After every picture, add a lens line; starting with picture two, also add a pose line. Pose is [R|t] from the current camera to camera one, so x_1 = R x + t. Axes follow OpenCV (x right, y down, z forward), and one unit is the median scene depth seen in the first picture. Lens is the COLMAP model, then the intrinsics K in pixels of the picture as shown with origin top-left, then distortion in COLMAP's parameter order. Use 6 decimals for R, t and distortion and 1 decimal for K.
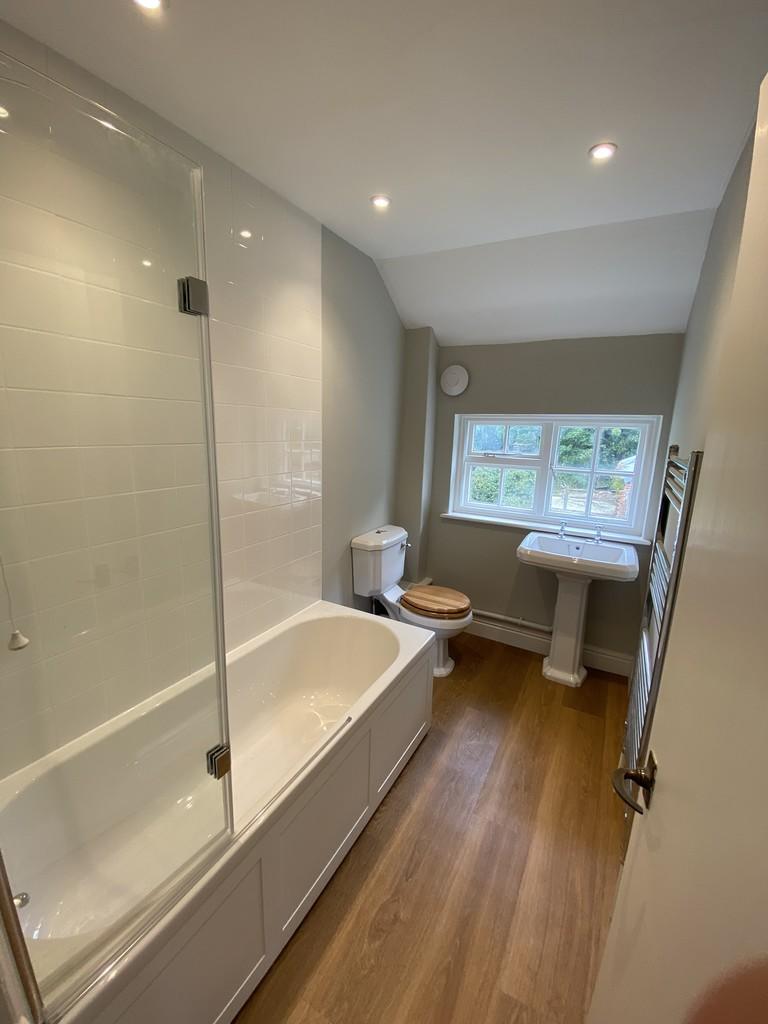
lens RADIAL K [[431.0, 0, 384.0], [0, 431.0, 512.0], [0, 0, 1]] dist [0.000007, -0.000216]
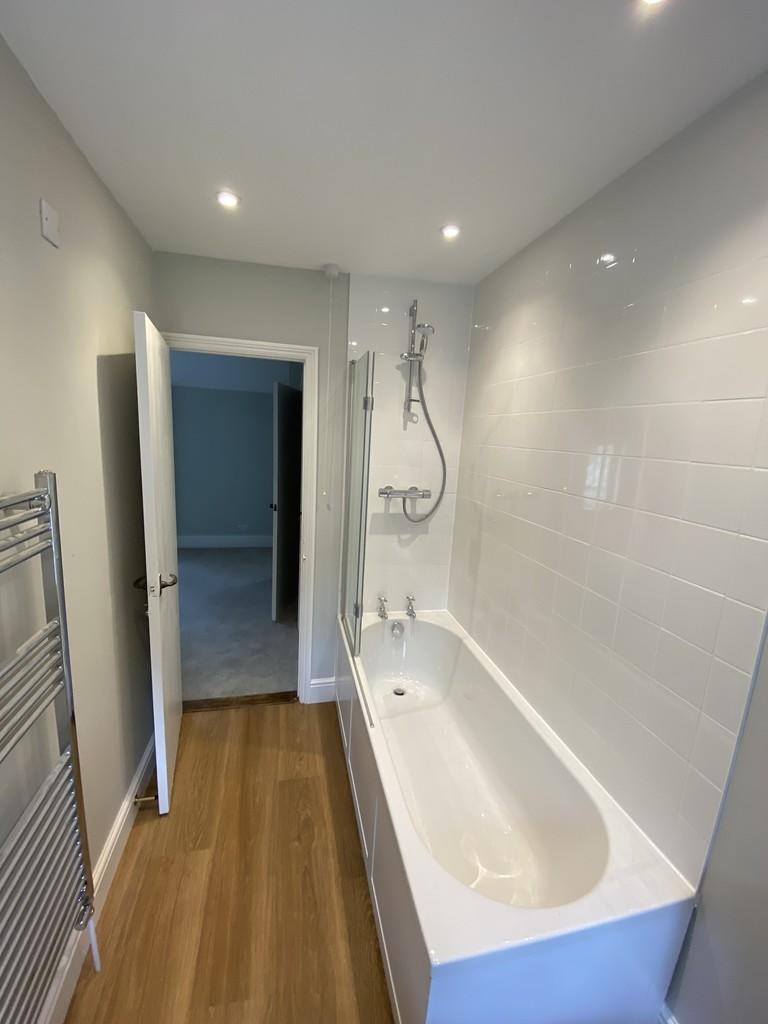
lens RADIAL K [[431.0, 0, 384.0], [0, 431.0, 512.0], [0, 0, 1]] dist [0.000007, -0.000216]
pose [[-0.738853, 0.055718, -0.671559, 0.621026], [-0.217105, 0.923756, 0.315501, -0.380339], [0.637935, 0.378908, -0.670423, 1.599997]]
